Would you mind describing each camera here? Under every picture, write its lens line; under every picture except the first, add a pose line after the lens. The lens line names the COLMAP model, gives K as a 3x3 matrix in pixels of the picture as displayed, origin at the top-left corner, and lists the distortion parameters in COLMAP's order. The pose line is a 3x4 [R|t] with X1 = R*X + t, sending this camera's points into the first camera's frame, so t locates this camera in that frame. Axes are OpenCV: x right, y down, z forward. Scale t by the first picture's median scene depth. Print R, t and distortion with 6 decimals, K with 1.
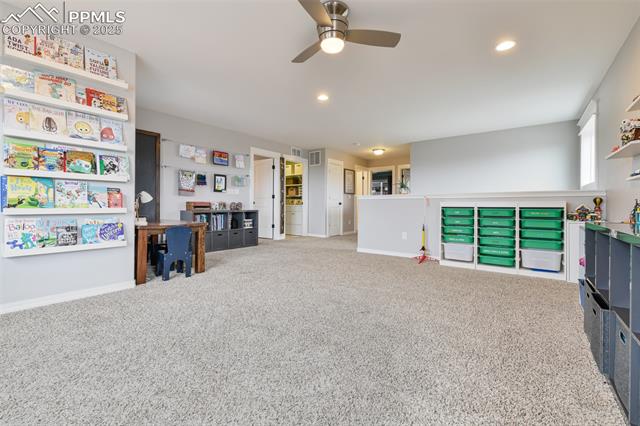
lens RADIAL K [[277.2, 0, 320.1], [0, 277.2, 207.1], [0, 0, 1]] dist [-0.001711, -0.000314]
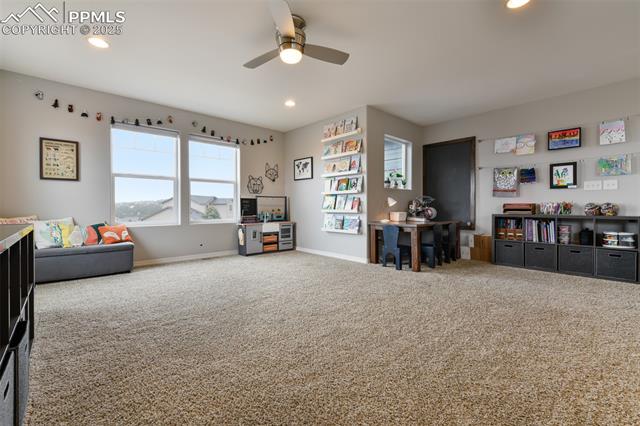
lens RADIAL K [[277.2, 0, 320.1], [0, 277.2, 207.1], [0, 0, 1]] dist [-0.001711, -0.000314]
pose [[-0.194218, -0.001962, -0.980956, 0.476534], [-0.004538, 0.999989, -0.001102, -0.004775], [0.980948, 0.004237, -0.194225, 0.599677]]
